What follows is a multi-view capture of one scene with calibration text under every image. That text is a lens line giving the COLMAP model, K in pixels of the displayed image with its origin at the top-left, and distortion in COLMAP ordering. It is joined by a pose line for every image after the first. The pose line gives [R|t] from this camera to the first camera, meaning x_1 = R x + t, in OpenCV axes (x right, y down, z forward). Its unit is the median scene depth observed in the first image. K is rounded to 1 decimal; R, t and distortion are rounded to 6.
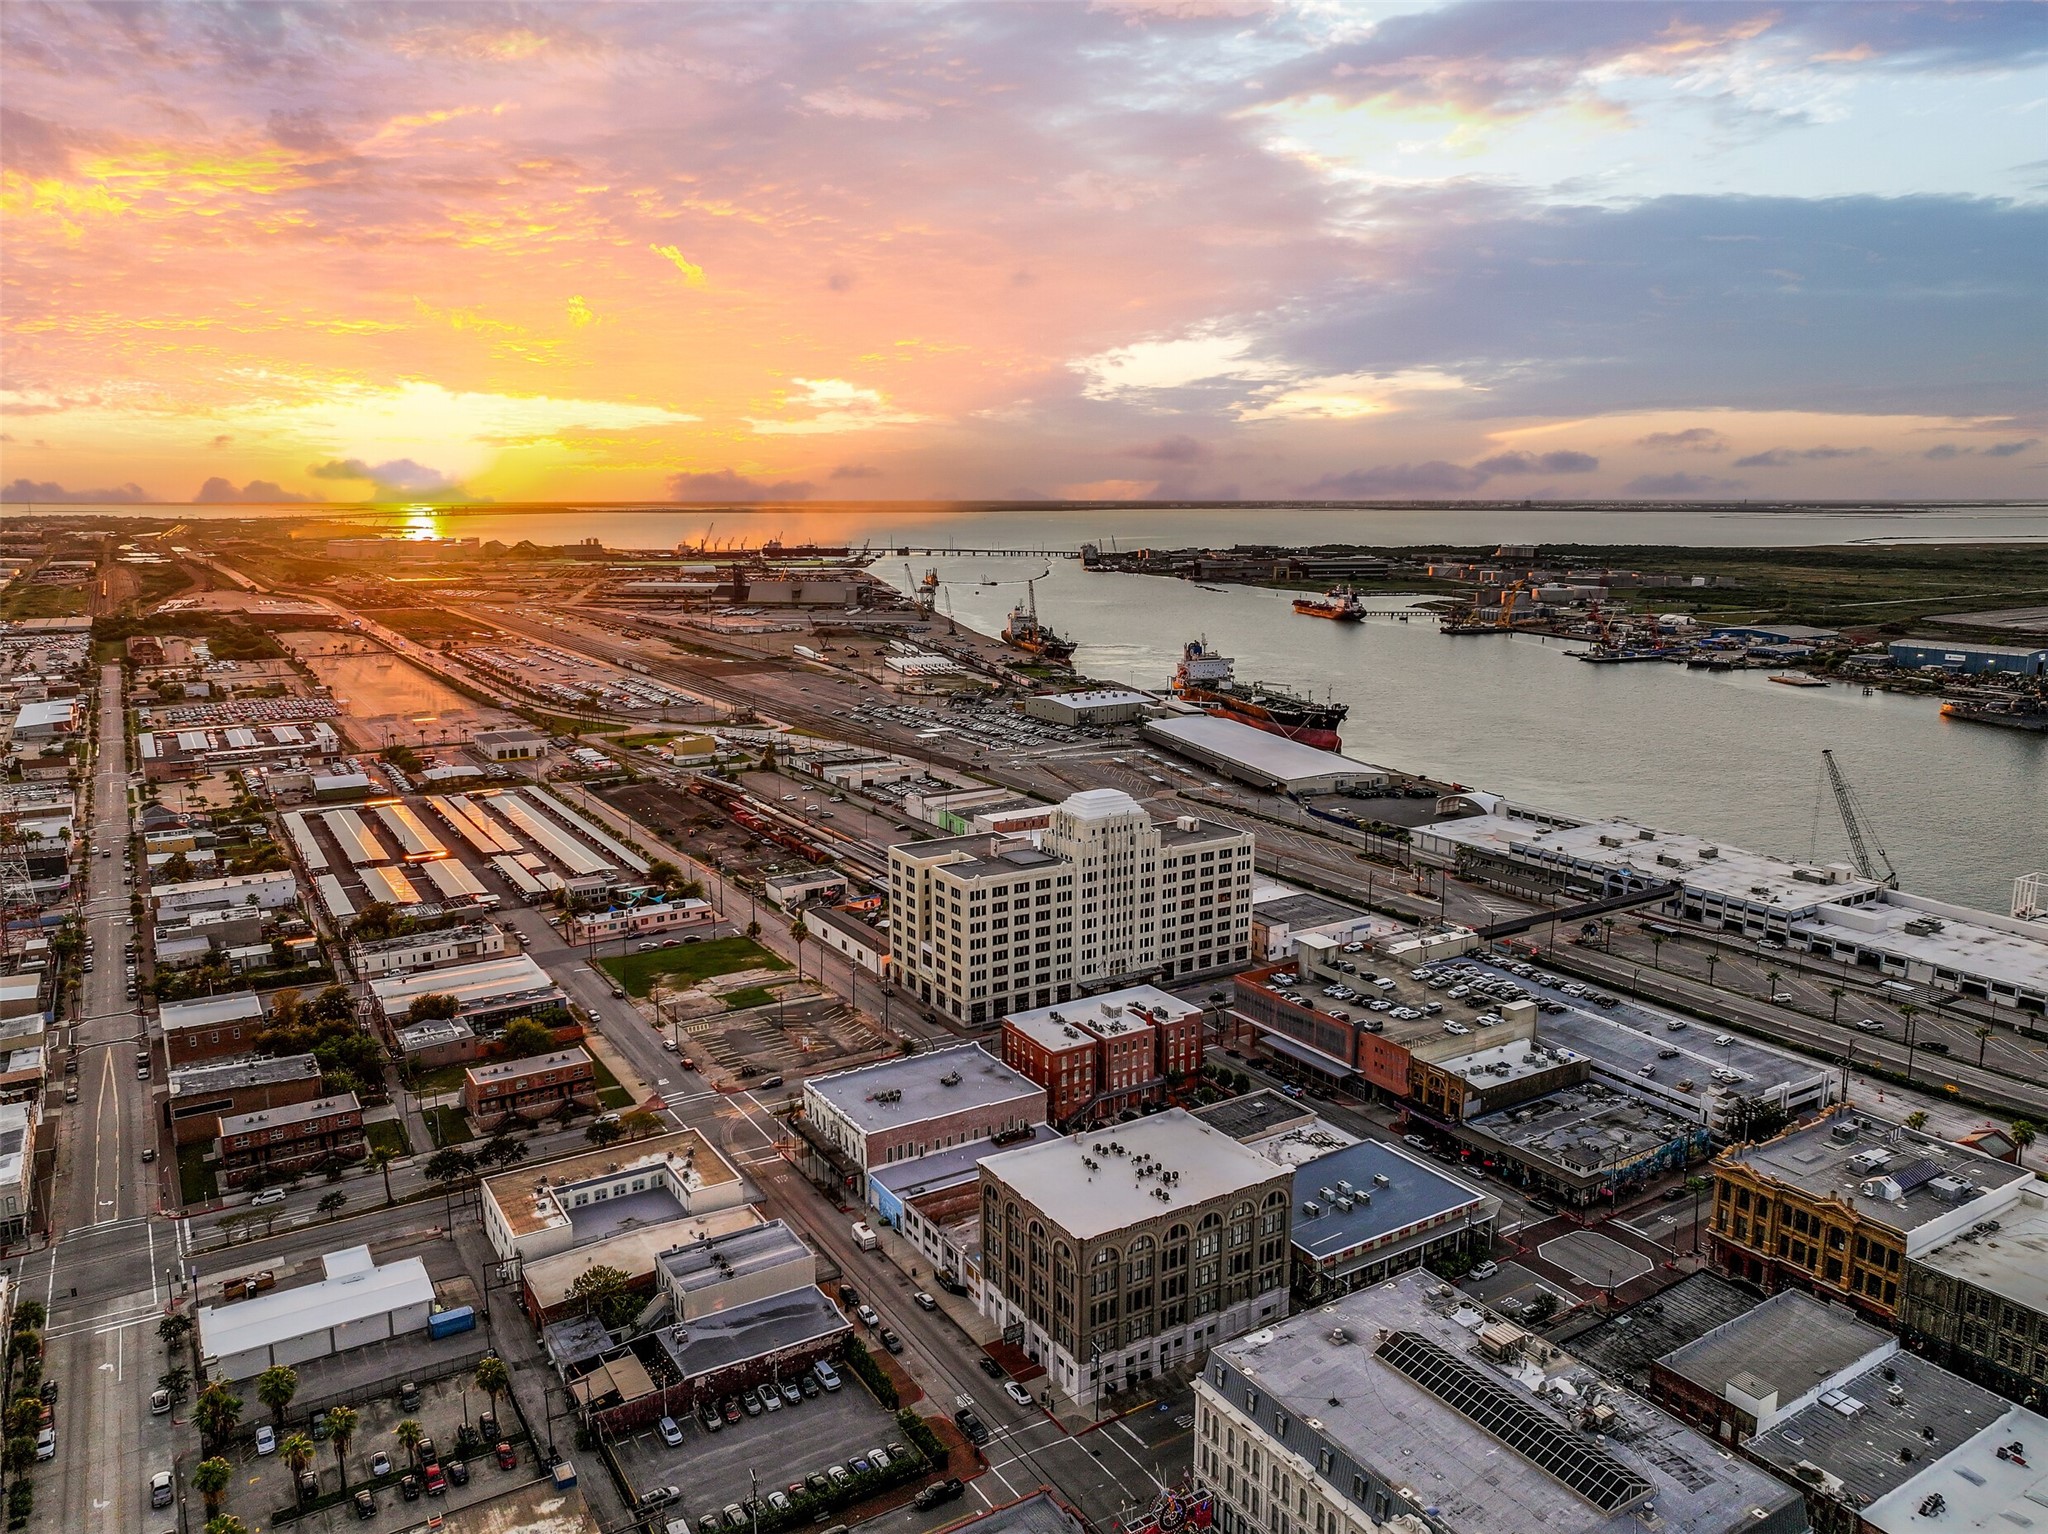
lens RADIAL K [[1432.4, 0, 1024.0], [0, 1432.4, 767.0], [0, 0, 1]] dist [0.008533, -0.006898]
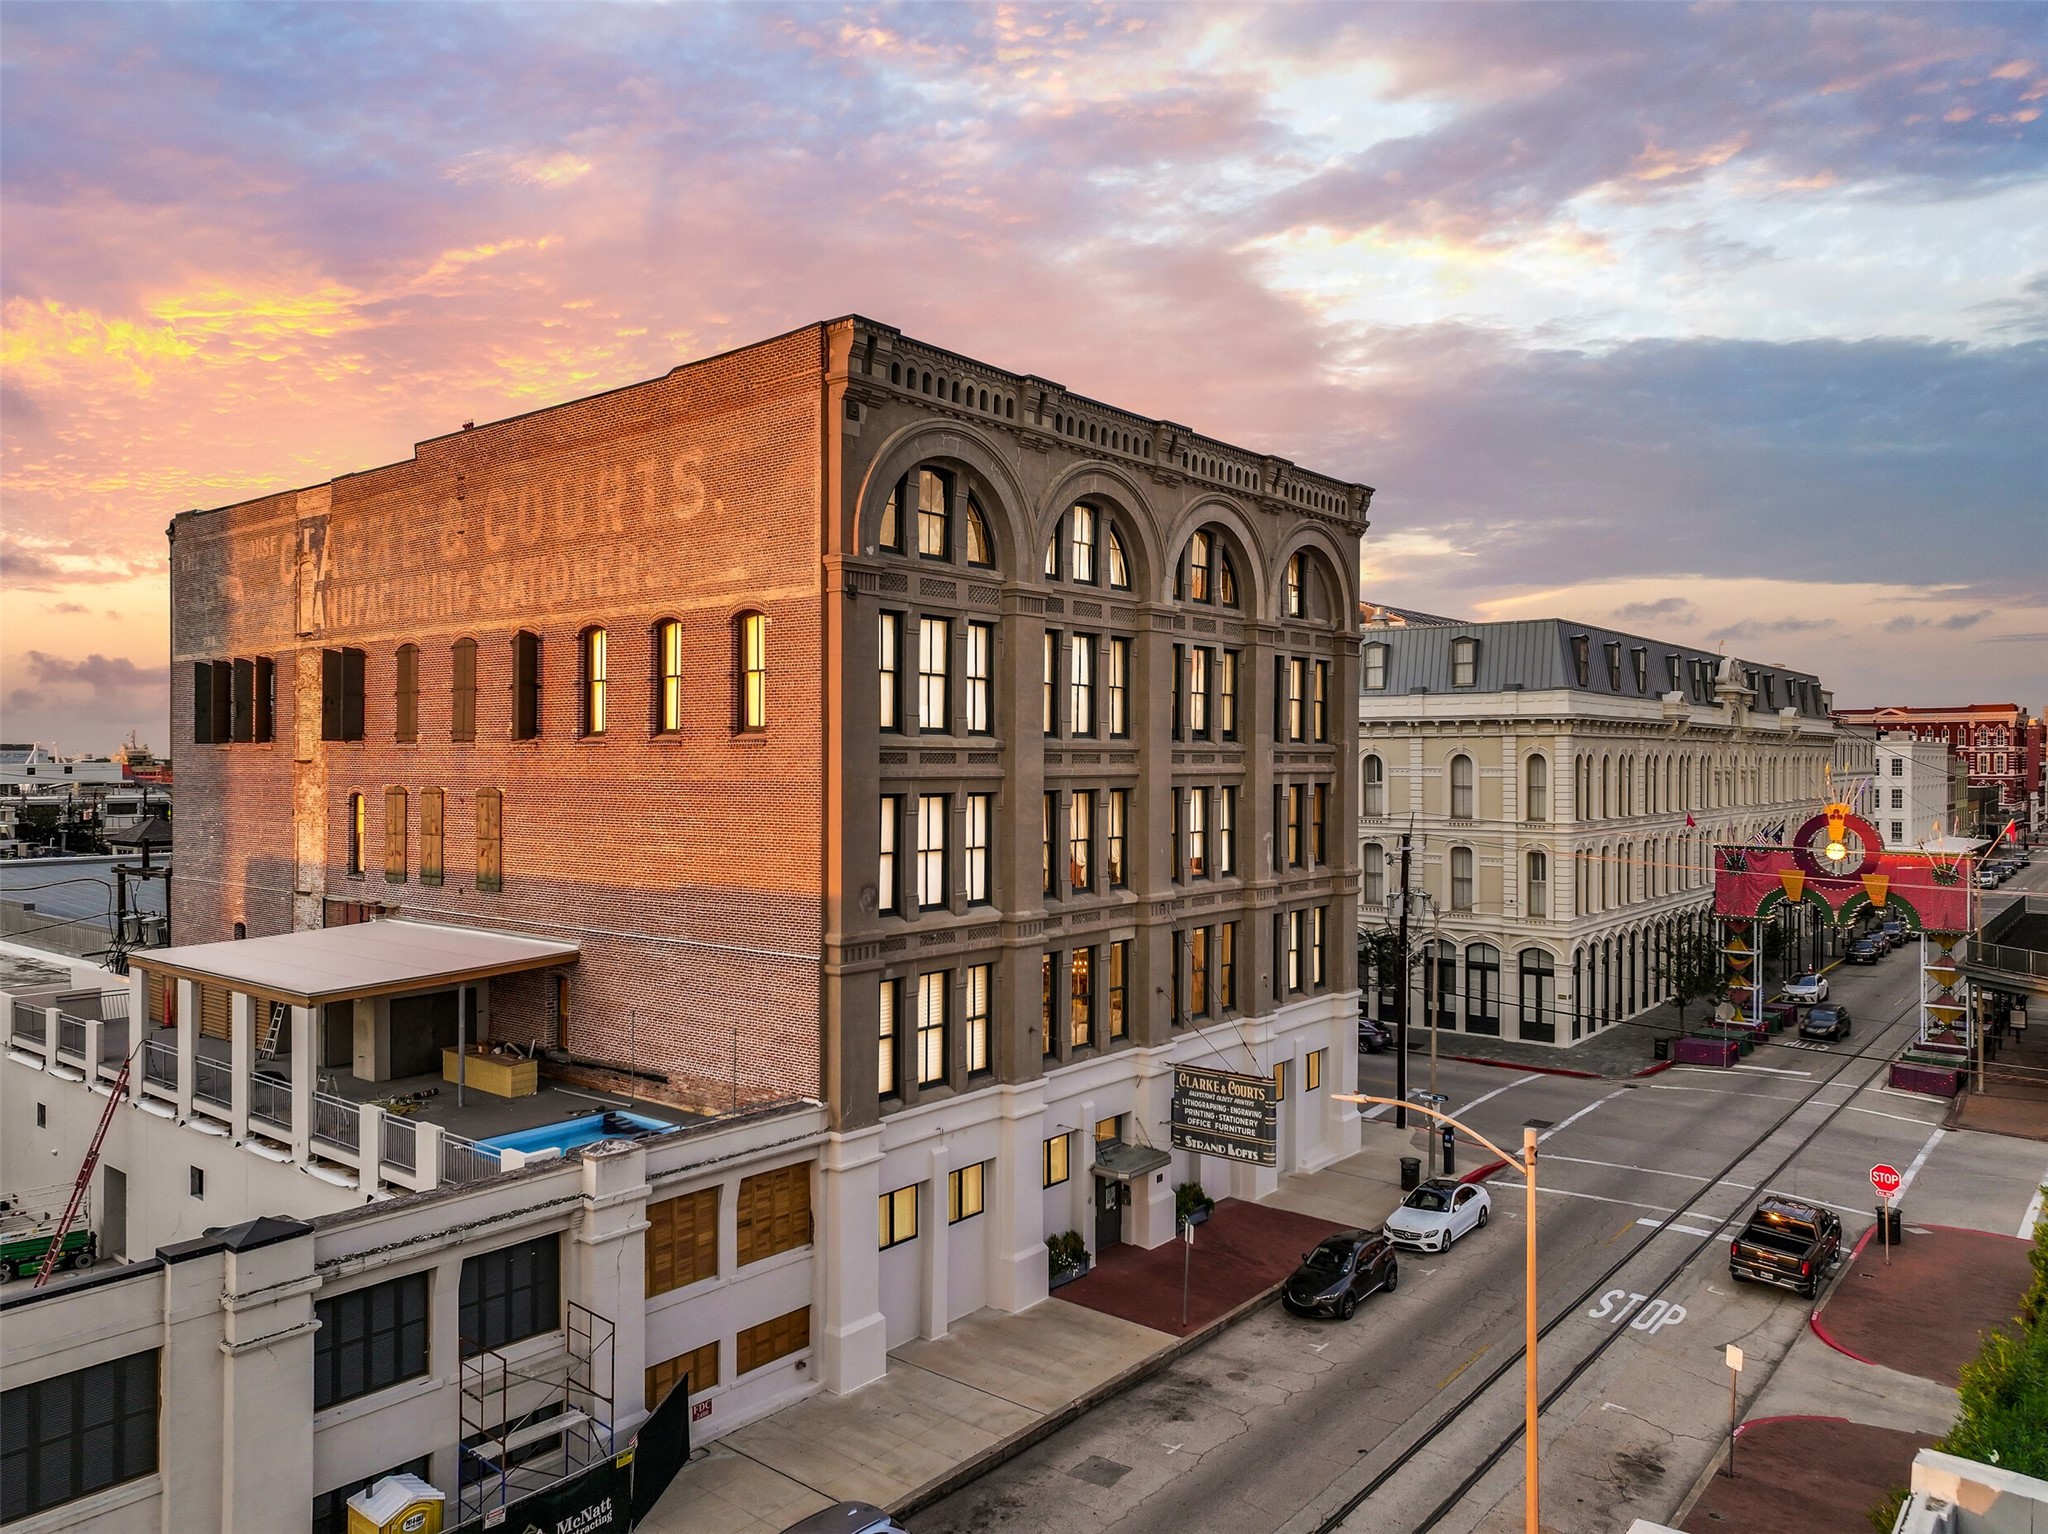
lens RADIAL K [[1432.4, 0, 1024.0], [0, 1432.4, 767.0], [0, 0, 1]] dist [0.008533, -0.006898]
pose [[-0.327507, -0.001979, 0.944847, -0.127711], [0.177176, 0.982130, 0.063471, 0.218734], [-0.928088, 0.188191, -0.321304, 0.722120]]
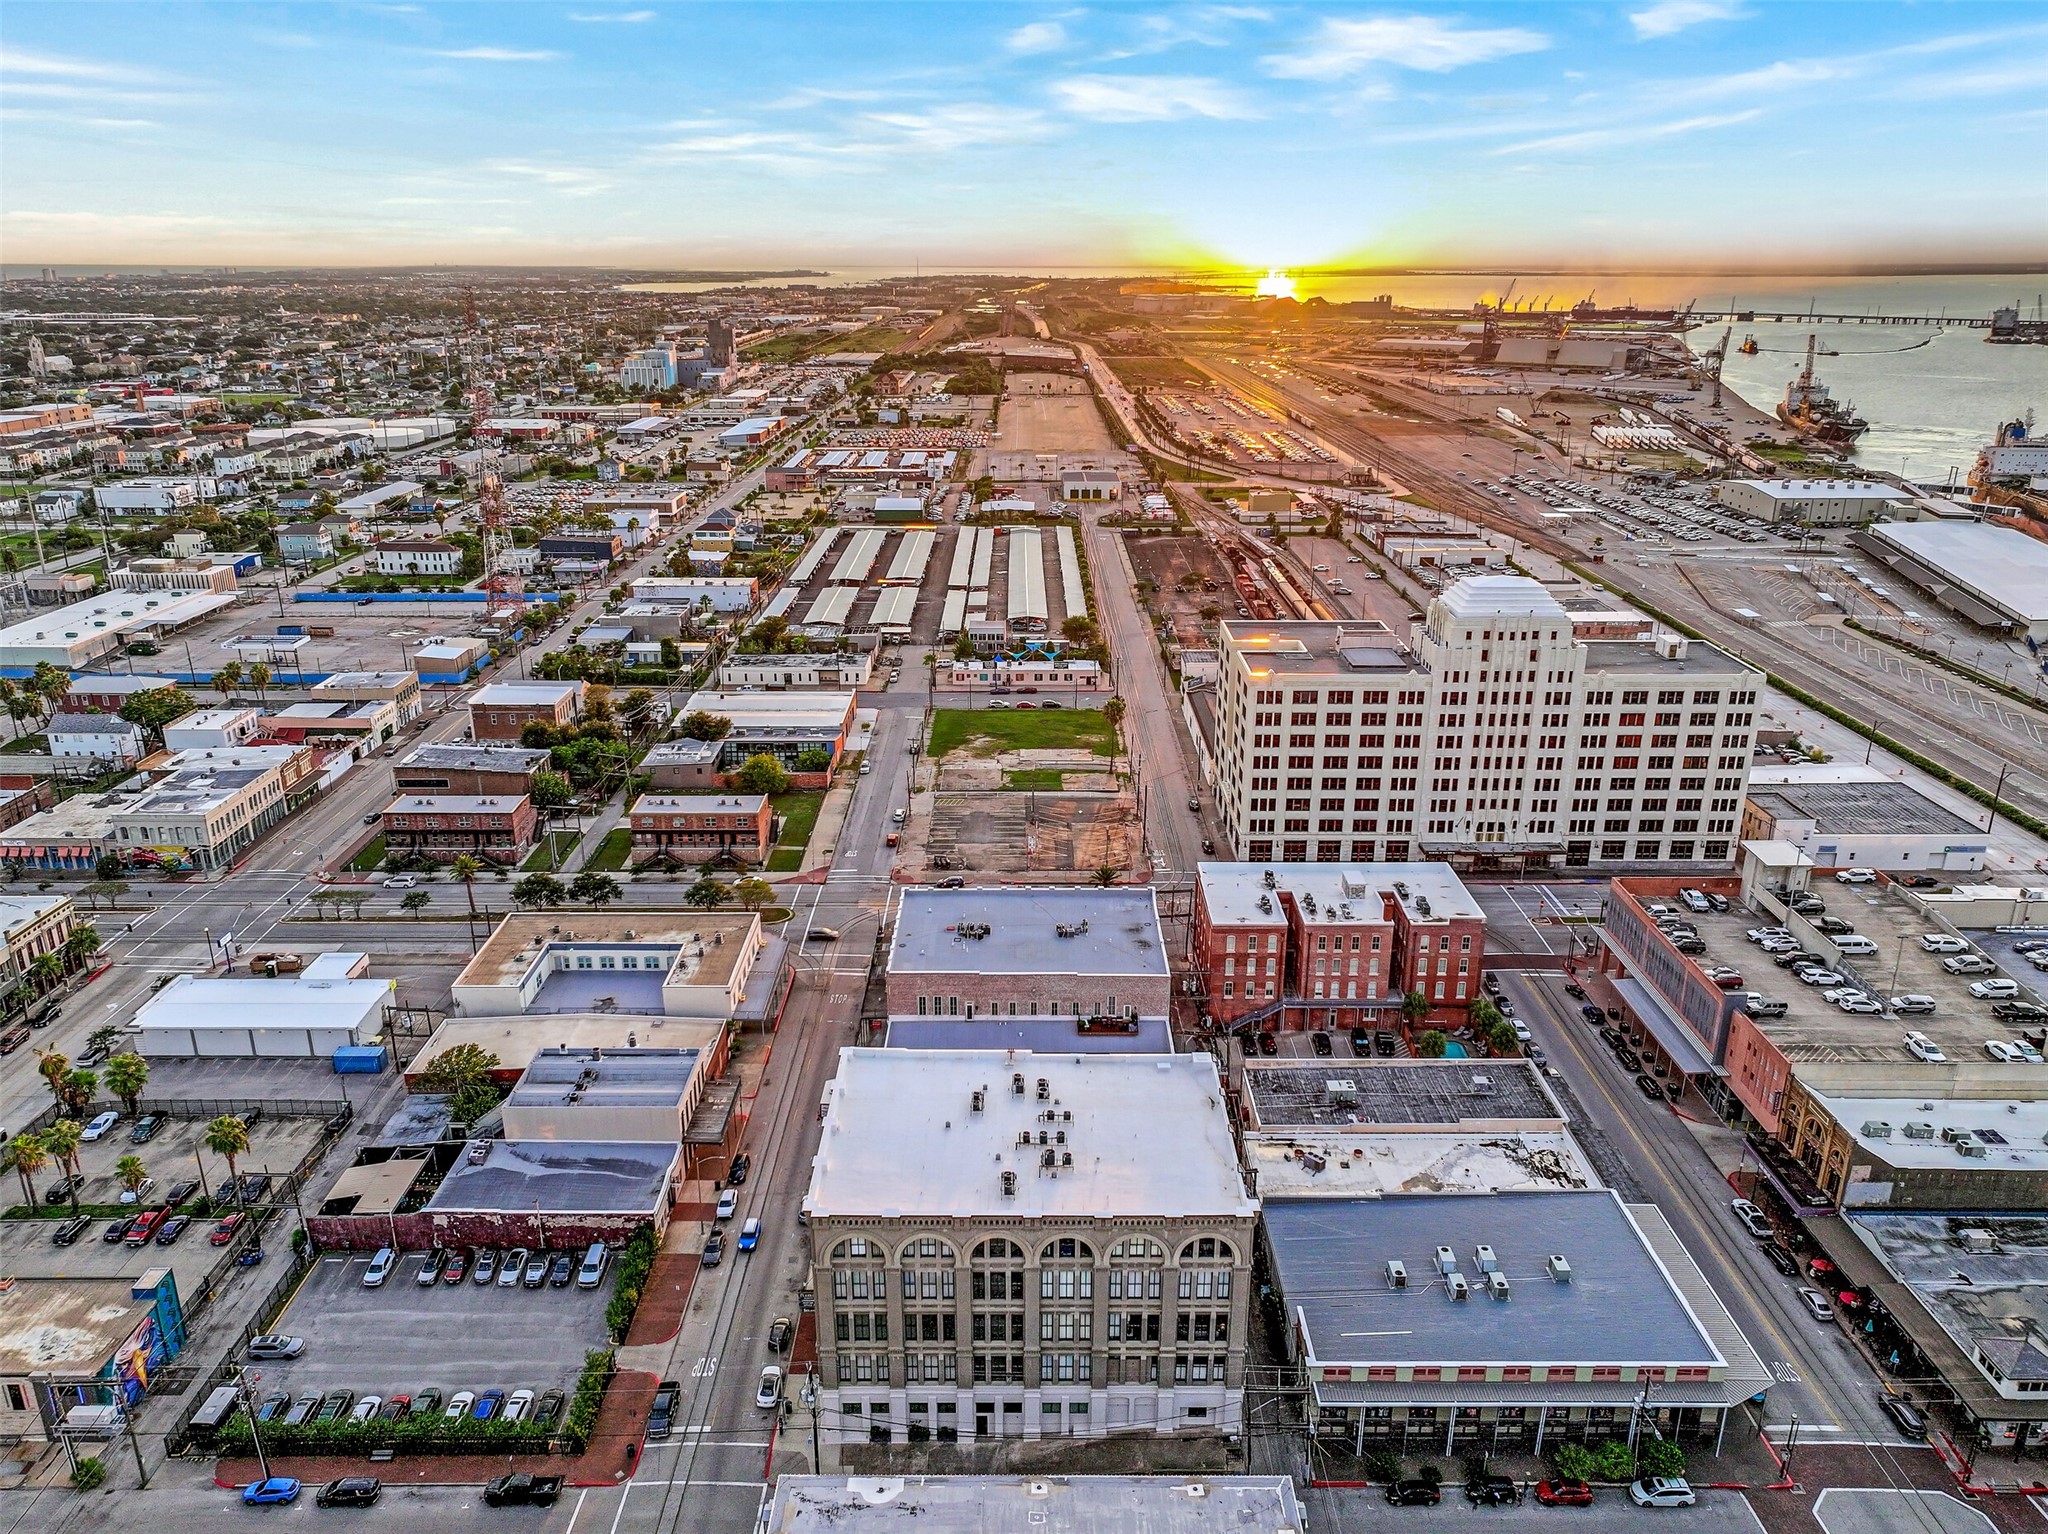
lens RADIAL K [[1447.6, 0, 1024.0], [0, 1447.6, 767.0], [0, 0, 1]] dist [0.006128, 0.001474]
pose [[0.848881, 0.175665, -0.498541, 0.253593], [-0.099415, 0.979390, 0.175820, 0.007185], [0.519151, -0.099688, 0.848849, 0.323719]]
